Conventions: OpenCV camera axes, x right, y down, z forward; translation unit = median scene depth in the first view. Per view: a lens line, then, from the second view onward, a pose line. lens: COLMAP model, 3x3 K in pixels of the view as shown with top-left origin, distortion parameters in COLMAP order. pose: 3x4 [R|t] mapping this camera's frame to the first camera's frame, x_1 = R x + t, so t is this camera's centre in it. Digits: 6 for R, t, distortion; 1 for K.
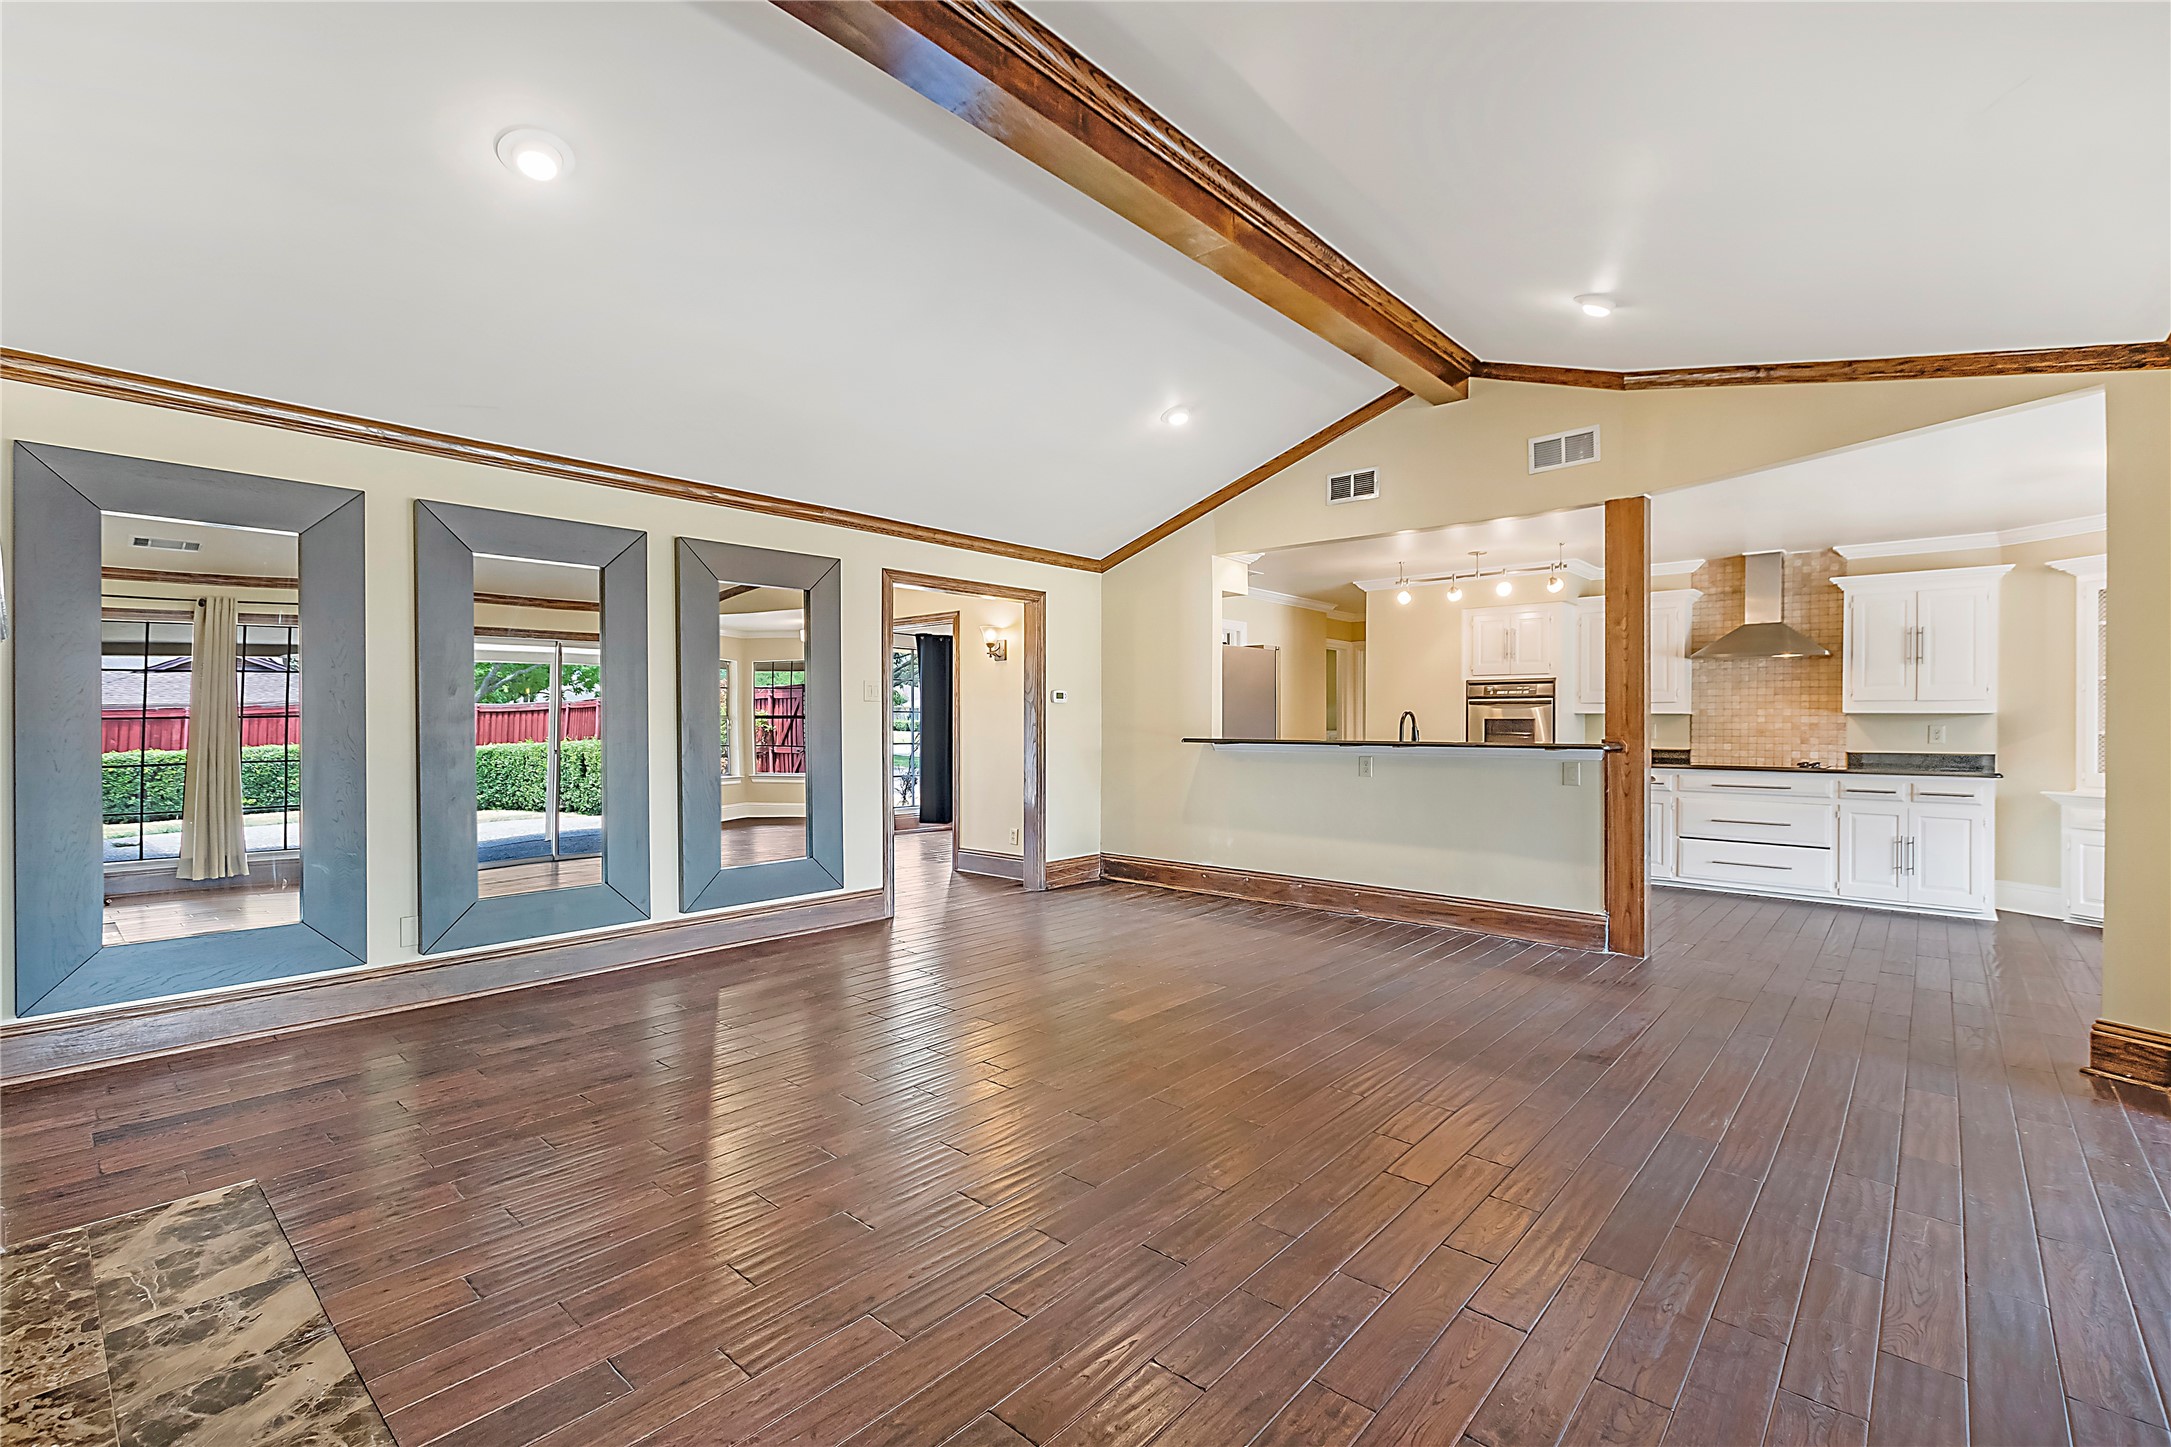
lens RADIAL K [[942.3, 0, 1086.2], [0, 942.3, 731.8], [0, 0, 1]] dist [0.000247, -0.000041]
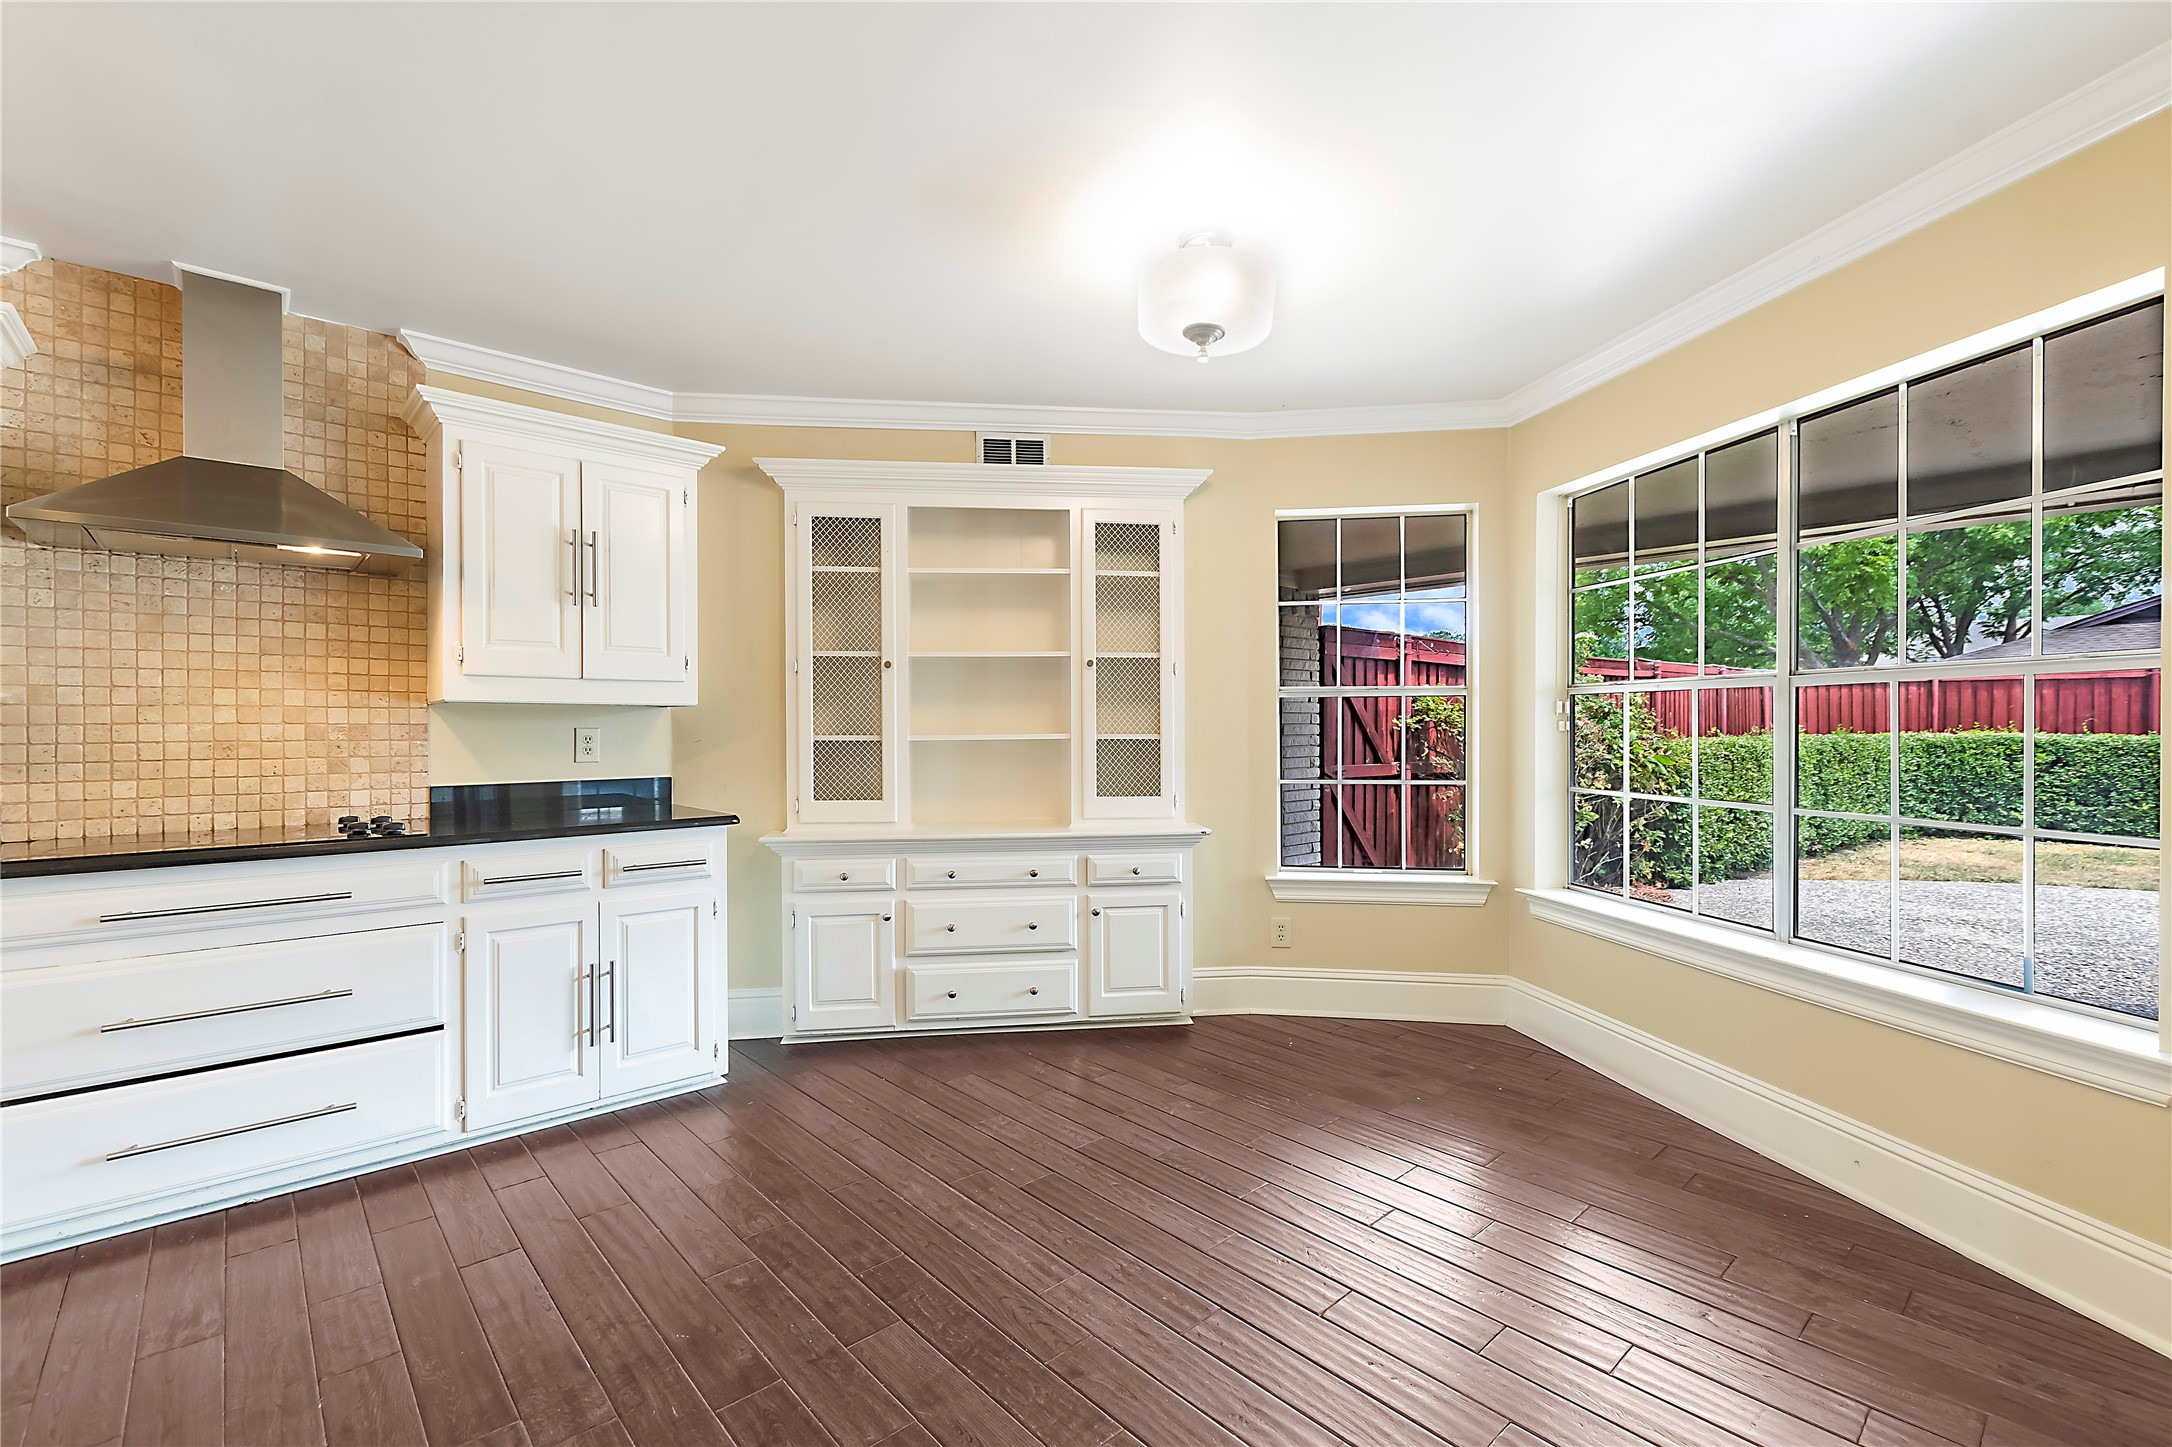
lens RADIAL K [[939.5, 0, 1070.2], [0, 939.5, 729.2], [0, 0, 1]] dist [-0.000756, -0.000469]
pose [[0.109866, -0.007048, 0.993921, 0.400891], [0.012799, 0.999902, 0.005676, -0.005674], [-0.993864, 0.012098, 0.109945, 0.664469]]
